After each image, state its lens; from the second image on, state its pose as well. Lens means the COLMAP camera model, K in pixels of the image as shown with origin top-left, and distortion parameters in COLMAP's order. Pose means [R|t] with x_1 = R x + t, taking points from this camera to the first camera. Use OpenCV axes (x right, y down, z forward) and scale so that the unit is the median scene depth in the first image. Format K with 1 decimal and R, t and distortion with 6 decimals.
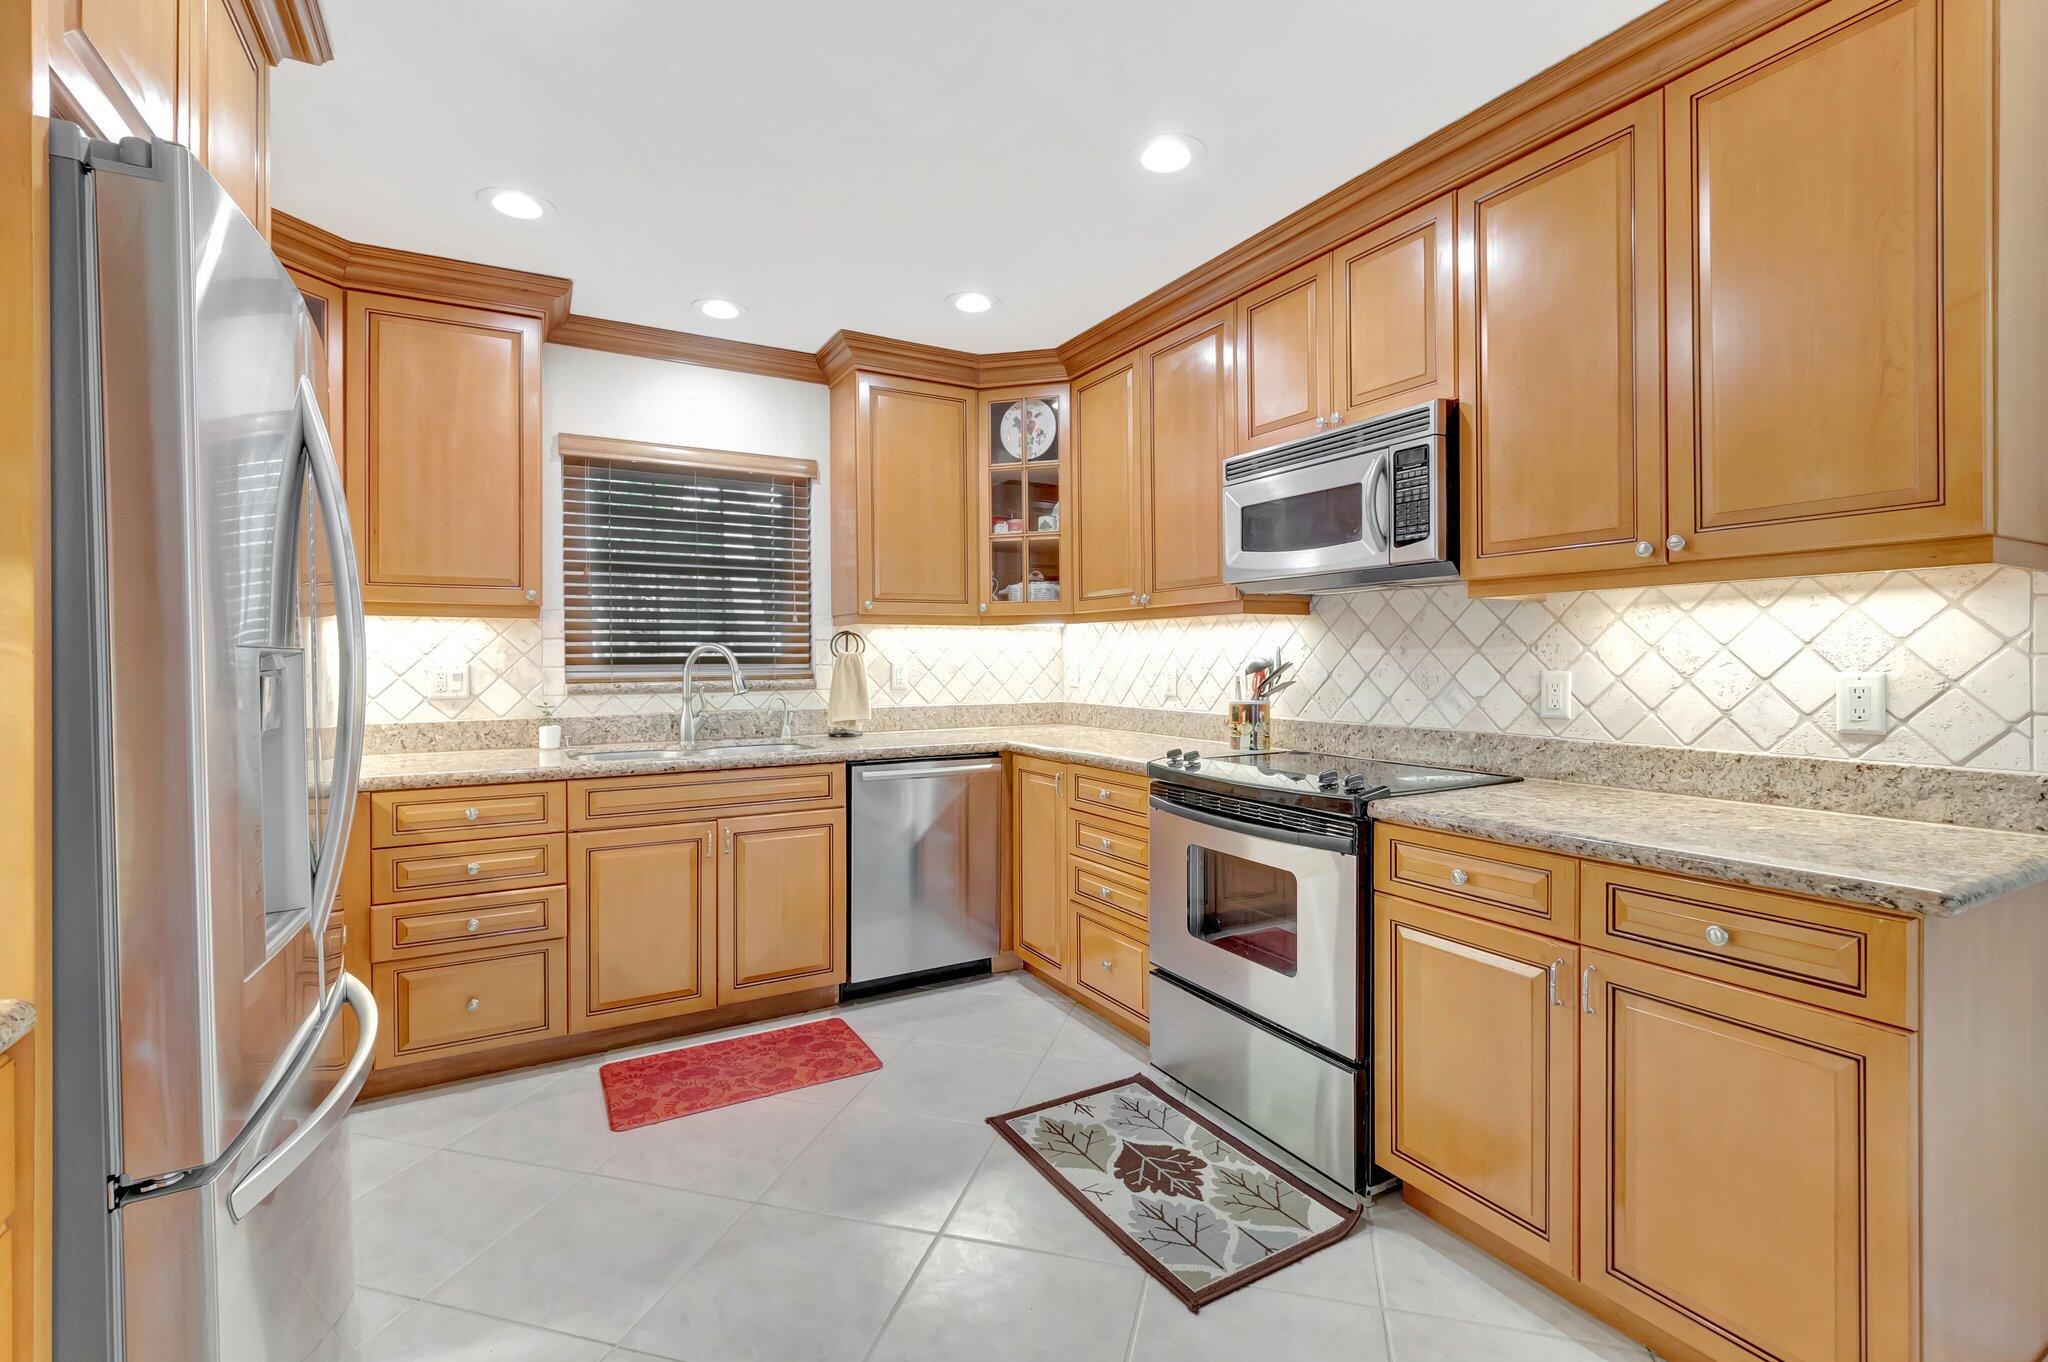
lens RADIAL K [[900.4, 0, 1030.4], [0, 900.4, 662.8], [0, 0, 1]] dist [0.004299, -0.004082]
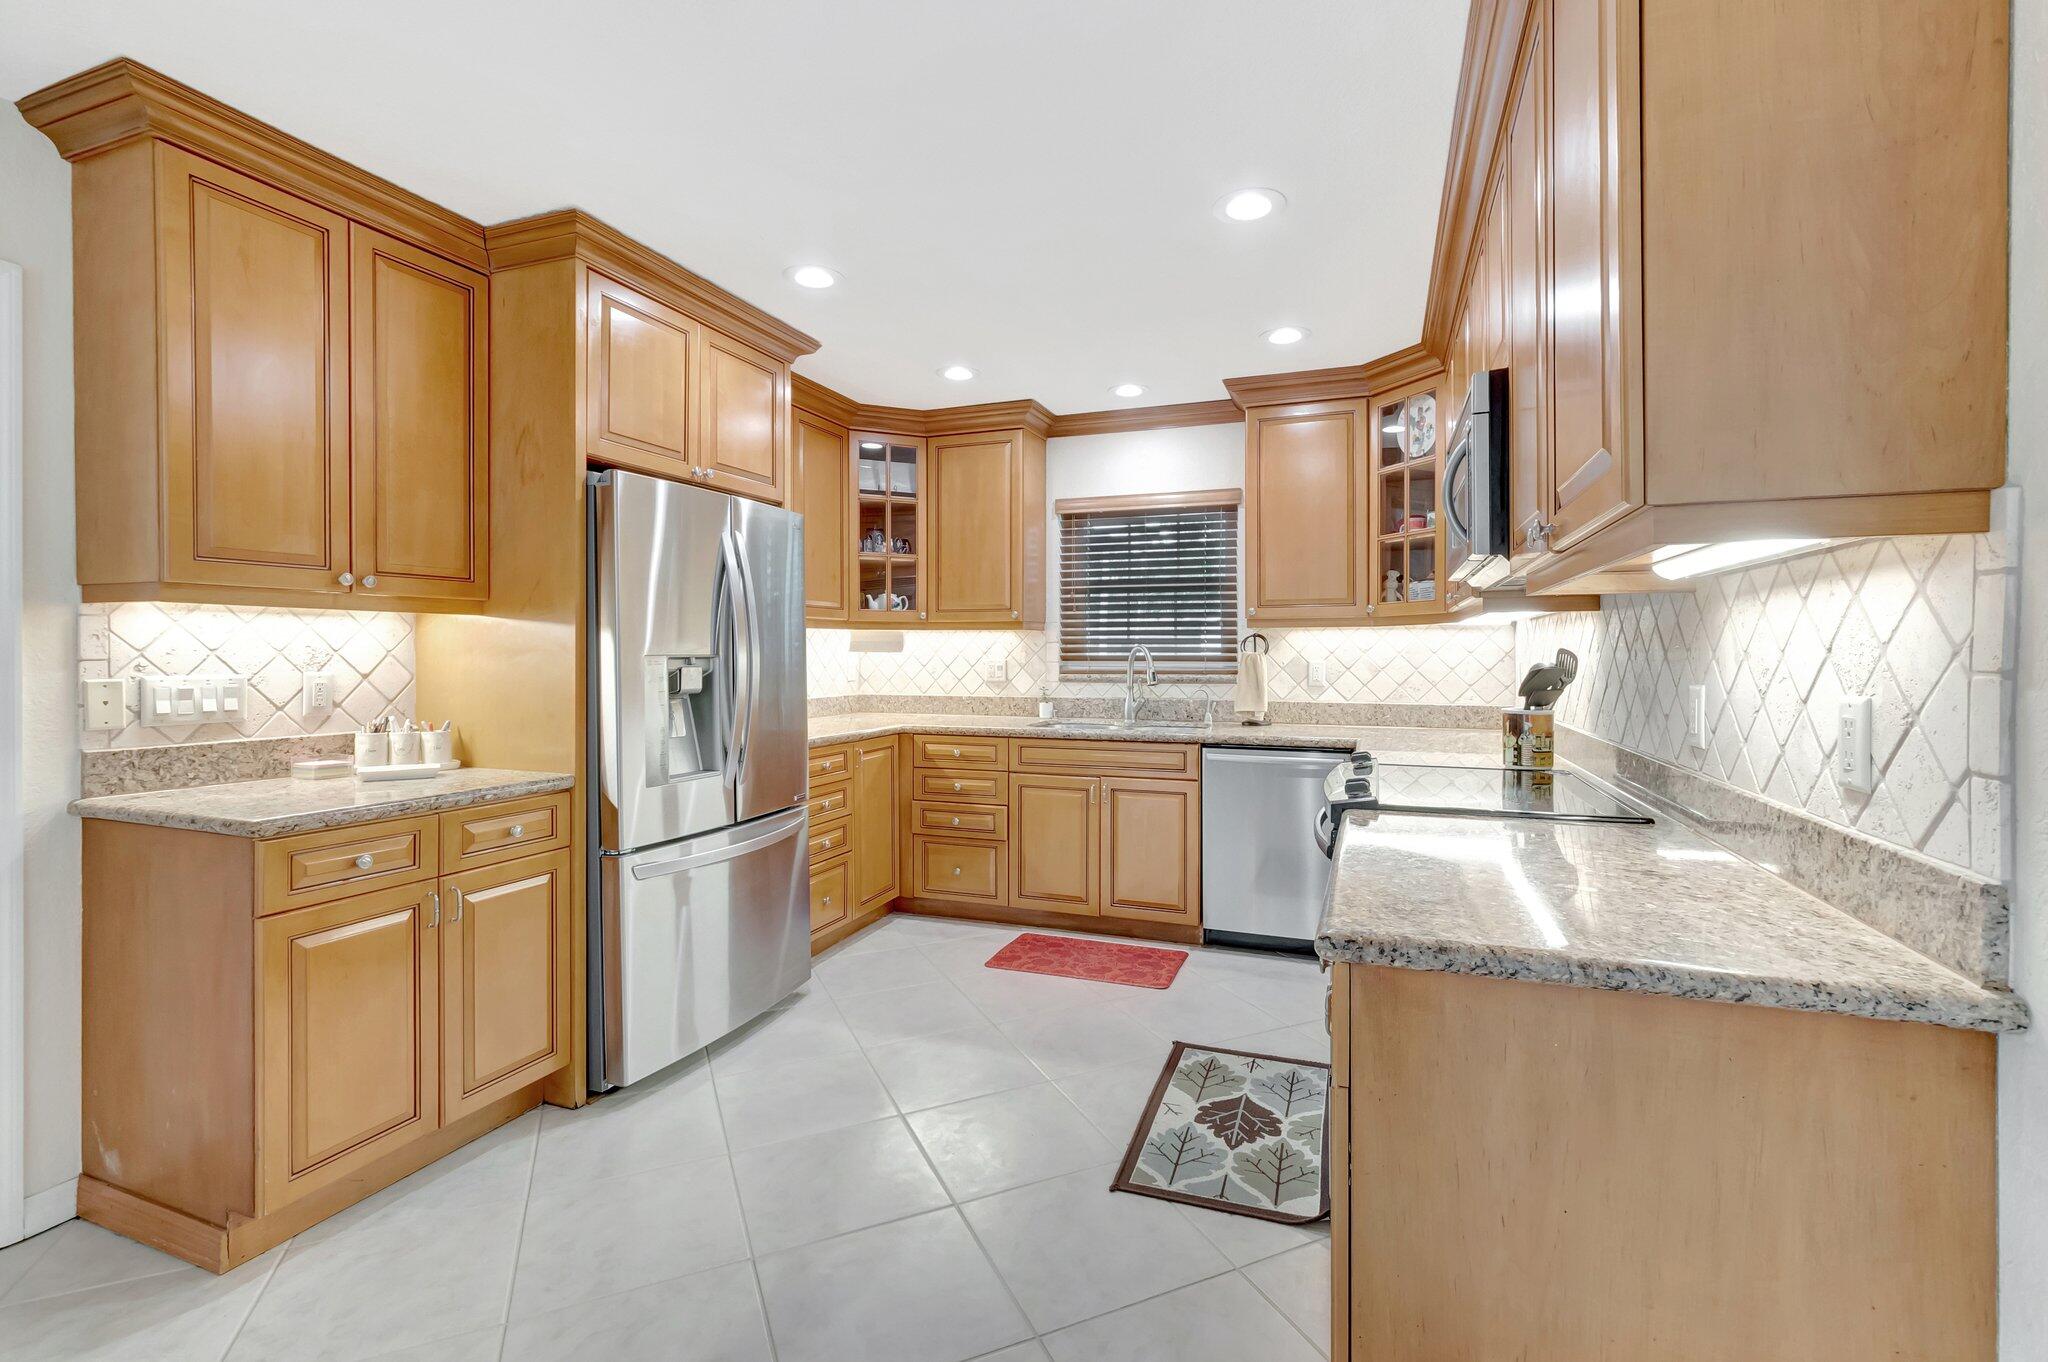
lens RADIAL K [[900.4, 0, 1075.6], [0, 900.4, 661.2], [0, 0, 1]] dist [0.004299, -0.004082]
pose [[0.656785, 0.011322, -0.753993, 0.612563], [-0.007826, 0.999936, 0.008199, -0.009270], [0.754037, 0.000516, 0.656832, 0.084742]]
